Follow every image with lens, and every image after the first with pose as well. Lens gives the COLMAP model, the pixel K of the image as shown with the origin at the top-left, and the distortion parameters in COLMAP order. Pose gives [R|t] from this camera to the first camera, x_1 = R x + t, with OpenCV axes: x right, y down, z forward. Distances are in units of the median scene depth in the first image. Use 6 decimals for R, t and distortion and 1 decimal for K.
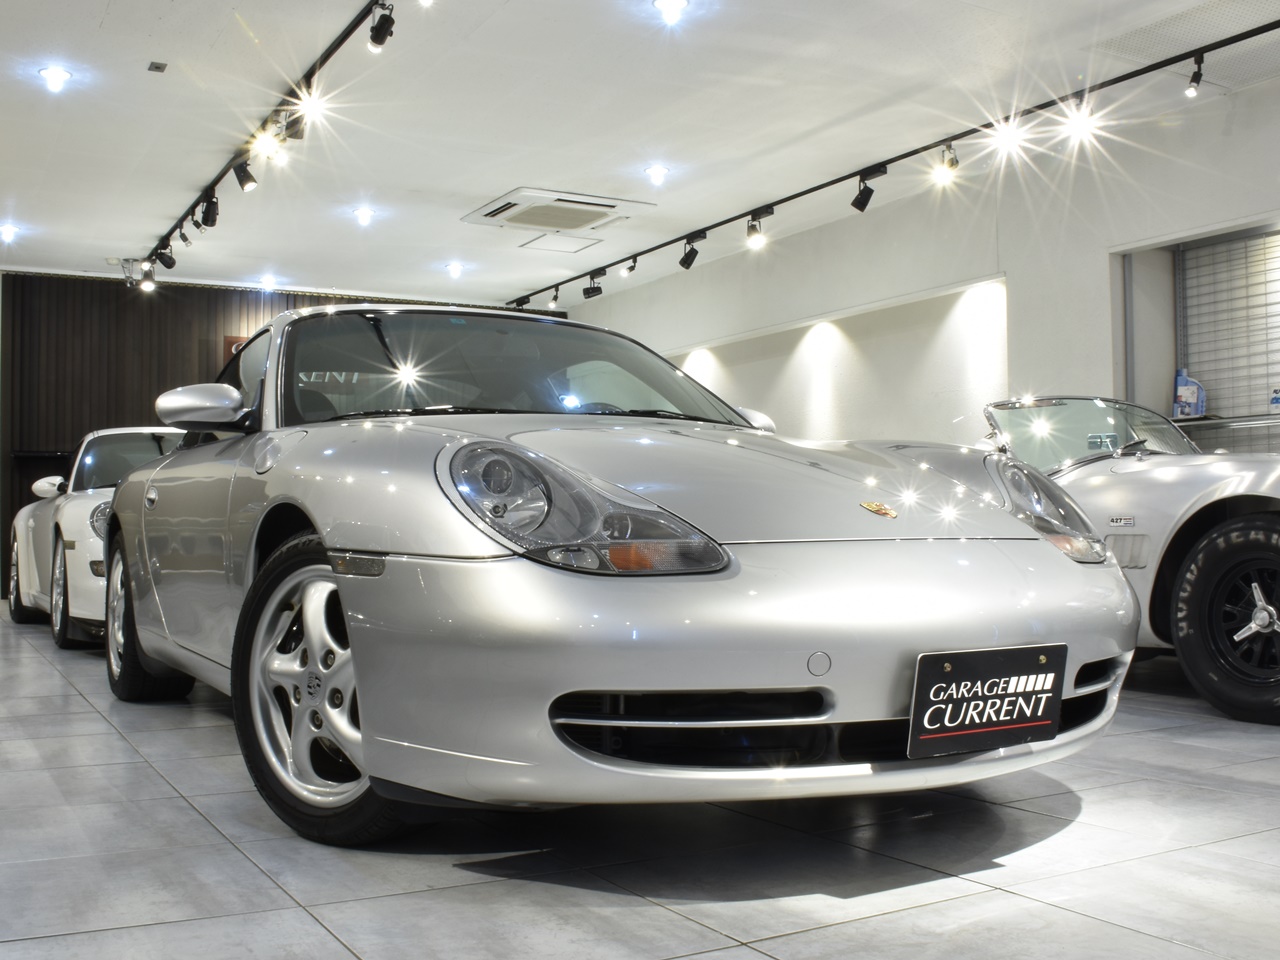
lens RADIAL K [[1305.4, 0, 601.9], [0, 1305.4, 476.4], [0, 0, 1]] dist [-0.080932, 0.004620]
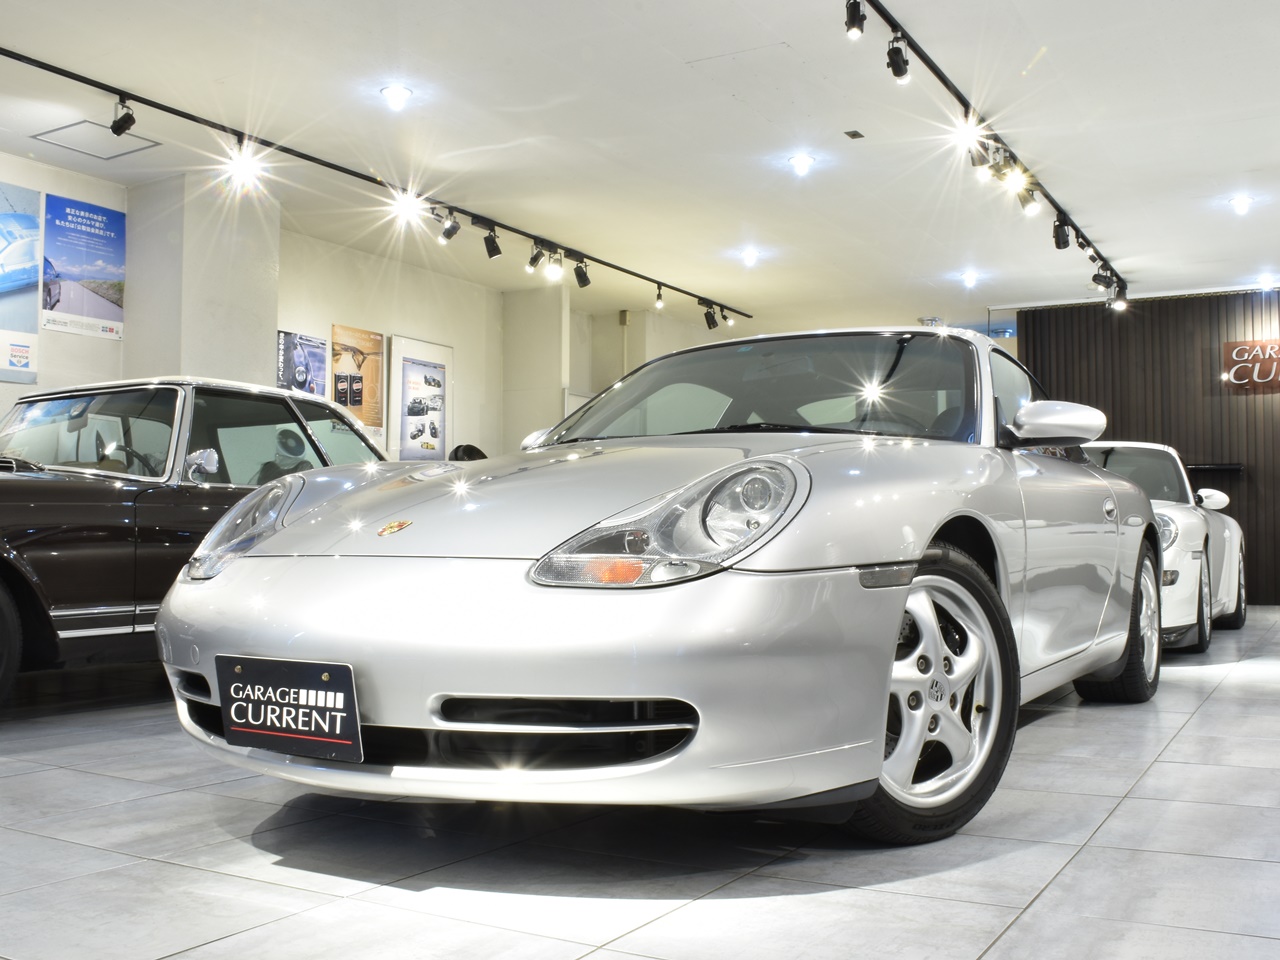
lens RADIAL K [[1247.8, 0, 616.7], [0, 1247.8, 488.6], [0, 0, 1]] dist [-0.182838, 0.171244]
pose [[0.509869, -0.033085, -0.859616, 1.274625], [0.033260, 0.999271, -0.018732, 0.021090], [0.859609, -0.019039, 0.510598, 0.704826]]
